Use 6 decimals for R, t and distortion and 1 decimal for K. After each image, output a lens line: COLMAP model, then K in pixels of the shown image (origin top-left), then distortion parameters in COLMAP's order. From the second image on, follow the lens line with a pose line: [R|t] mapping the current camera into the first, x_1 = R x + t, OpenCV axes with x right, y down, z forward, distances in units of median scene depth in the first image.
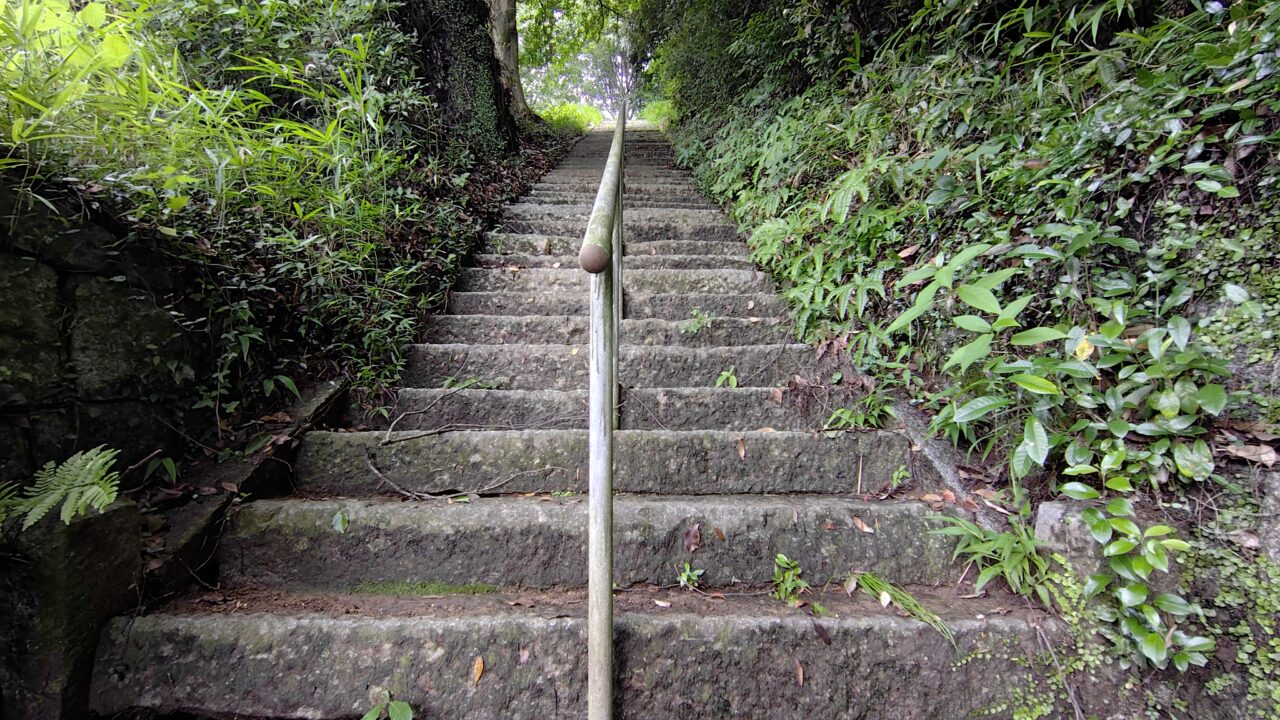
lens RADIAL K [[564.0, 0, 640.0], [0, 564.0, 360.0], [0, 0, 1]] dist [0.001706, 0.000240]
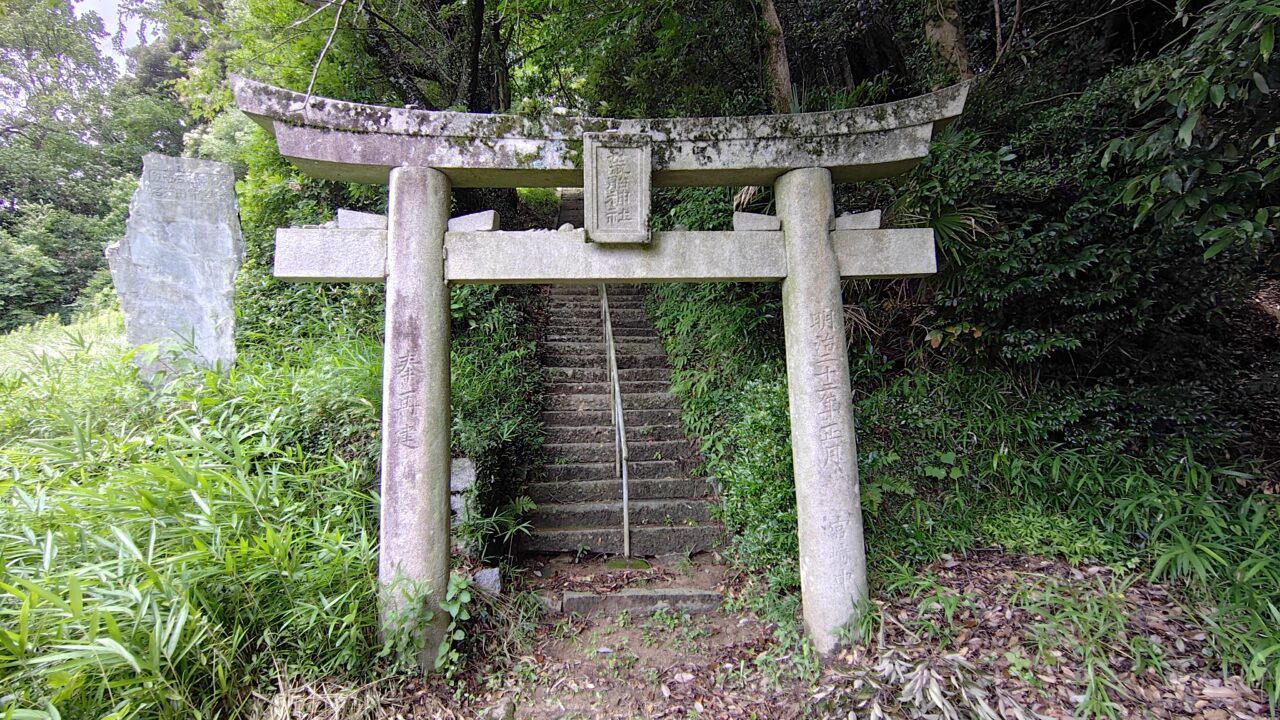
lens RADIAL K [[564.0, 0, 640.0], [0, 564.0, 360.0], [0, 0, 1]] dist [0.001706, 0.000240]
pose [[0.996382, -0.011642, 0.084191, -0.189461], [0.009390, 0.999589, 0.027100, -0.607488], [-0.084471, -0.026212, 0.996081, -2.074489]]
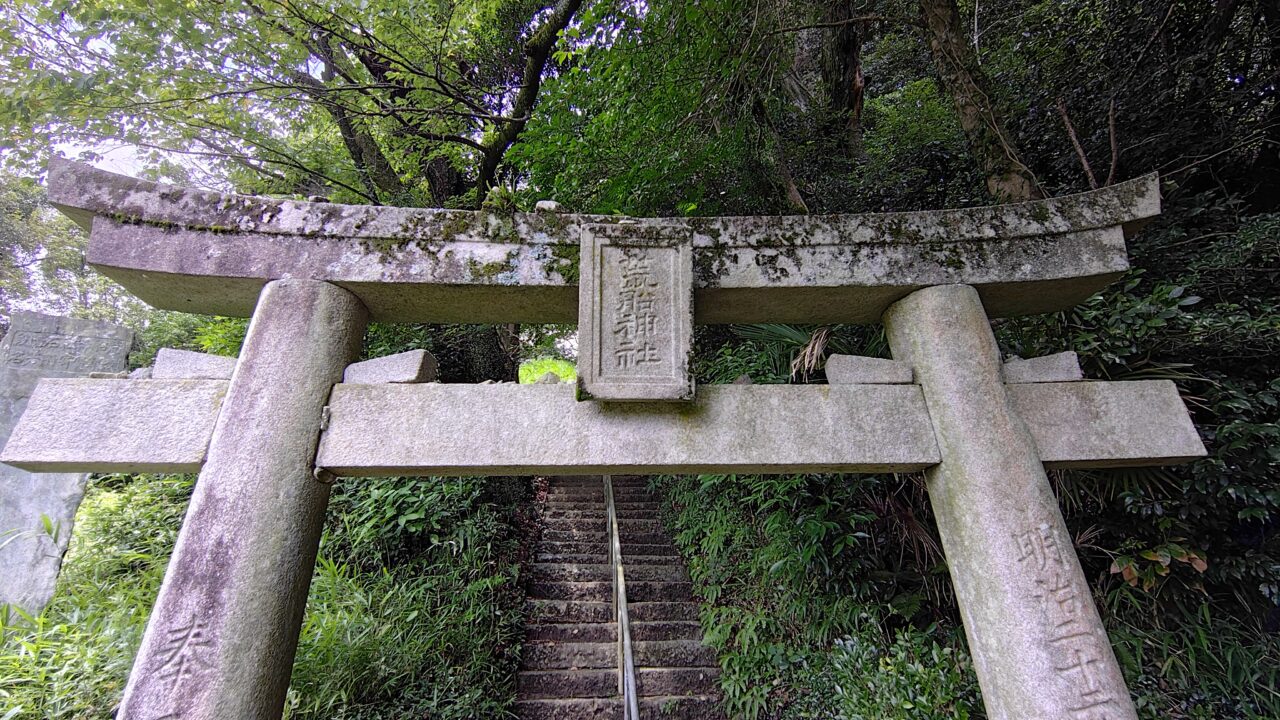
lens RADIAL K [[564.0, 0, 640.0], [0, 564.0, 360.0], [0, 0, 1]] dist [0.001706, 0.000240]
pose [[0.997491, 0.015322, 0.069109, -0.168853], [0.008380, 0.943869, -0.330215, -0.664466], [-0.070289, 0.329966, 0.941373, -1.302772]]
